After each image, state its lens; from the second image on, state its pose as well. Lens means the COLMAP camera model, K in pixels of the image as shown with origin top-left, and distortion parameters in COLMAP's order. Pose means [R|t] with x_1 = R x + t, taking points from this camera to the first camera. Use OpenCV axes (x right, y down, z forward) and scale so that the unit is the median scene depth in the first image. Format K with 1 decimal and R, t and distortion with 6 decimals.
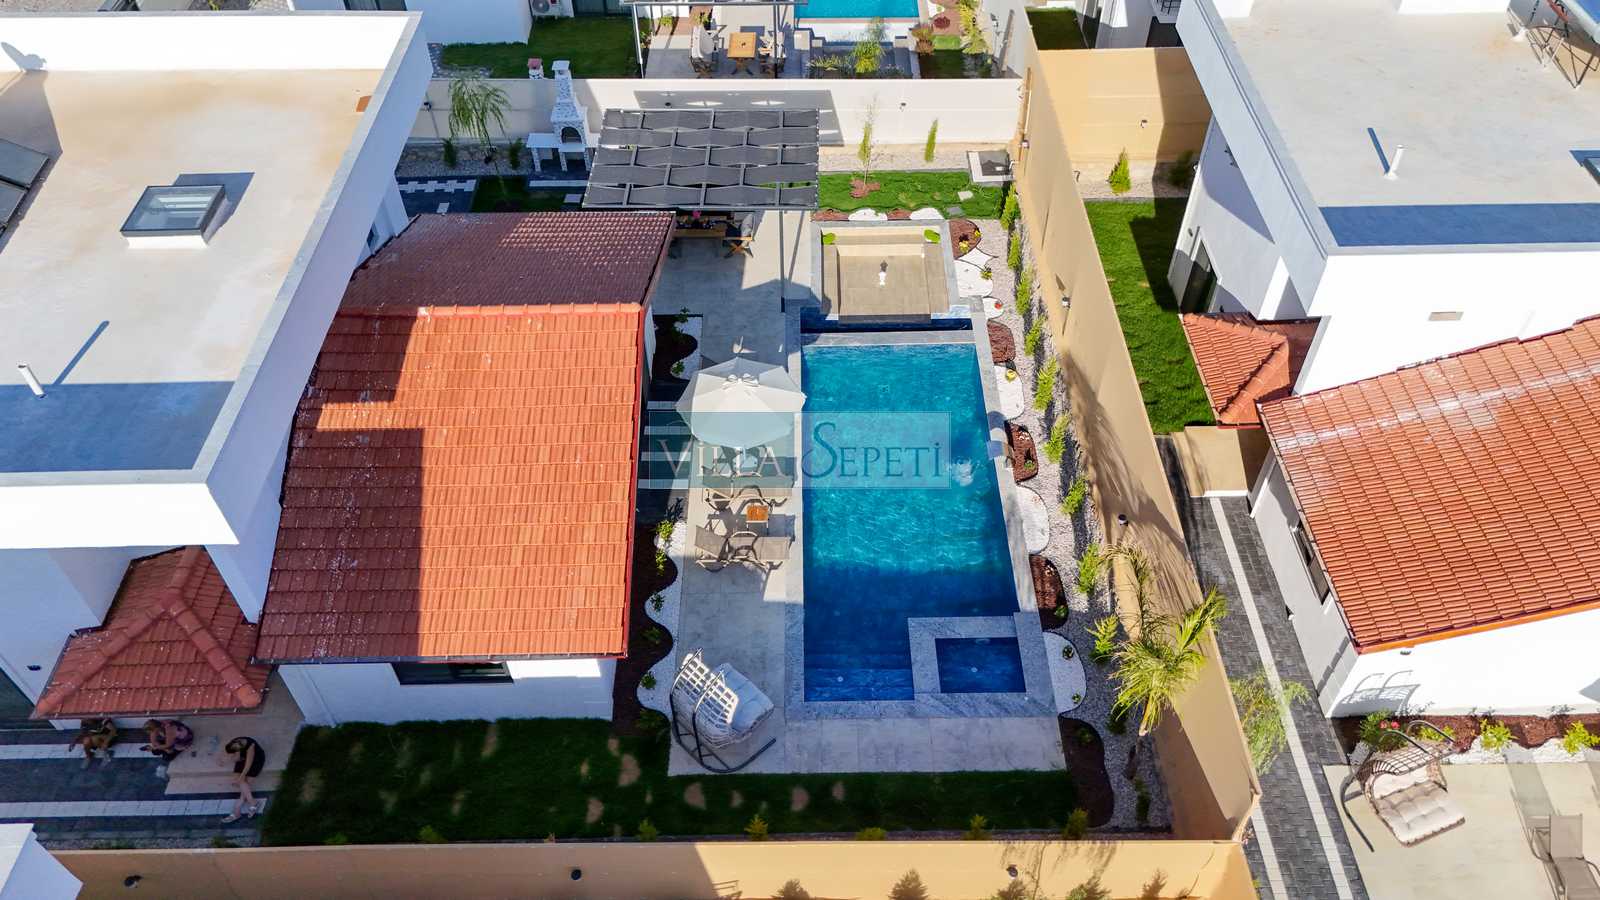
lens RADIAL K [[1173.9, 0, 809.5], [0, 1173.9, 456.3], [0, 0, 1]] dist [0.066744, -0.065011]
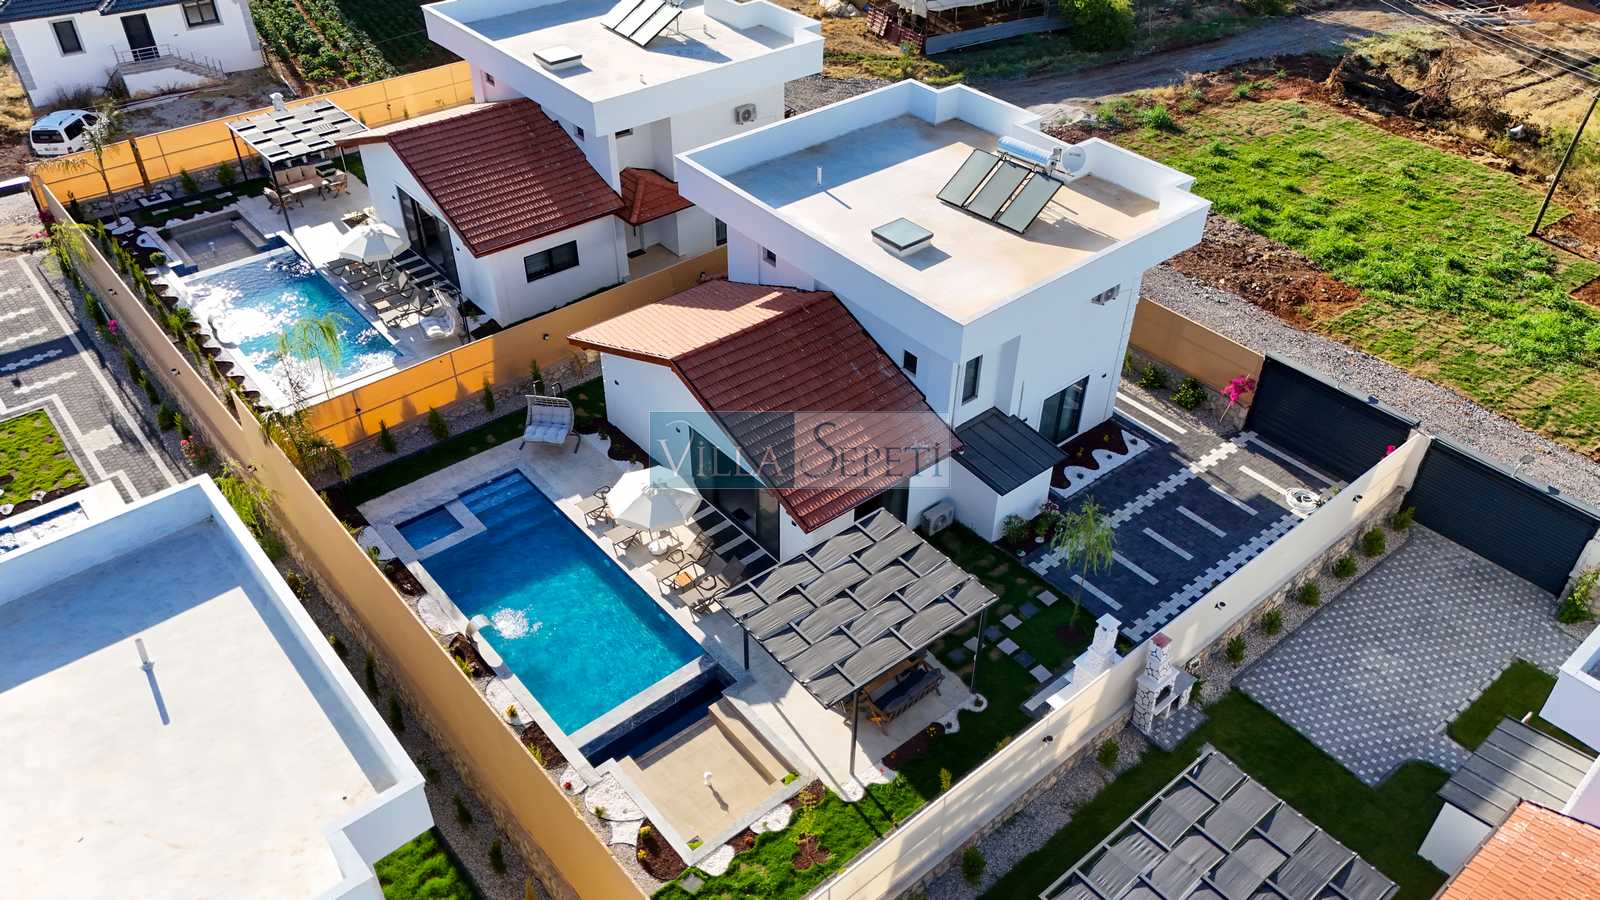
lens RADIAL K [[1173.9, 0, 809.5], [0, 1173.9, 456.3], [0, 0, 1]] dist [0.066744, -0.065011]
pose [[-0.771241, 0.389217, -0.503684, 0.445389], [-0.471257, 0.182800, 0.862845, -1.250622], [0.427907, 0.902826, 0.042438, 0.935207]]
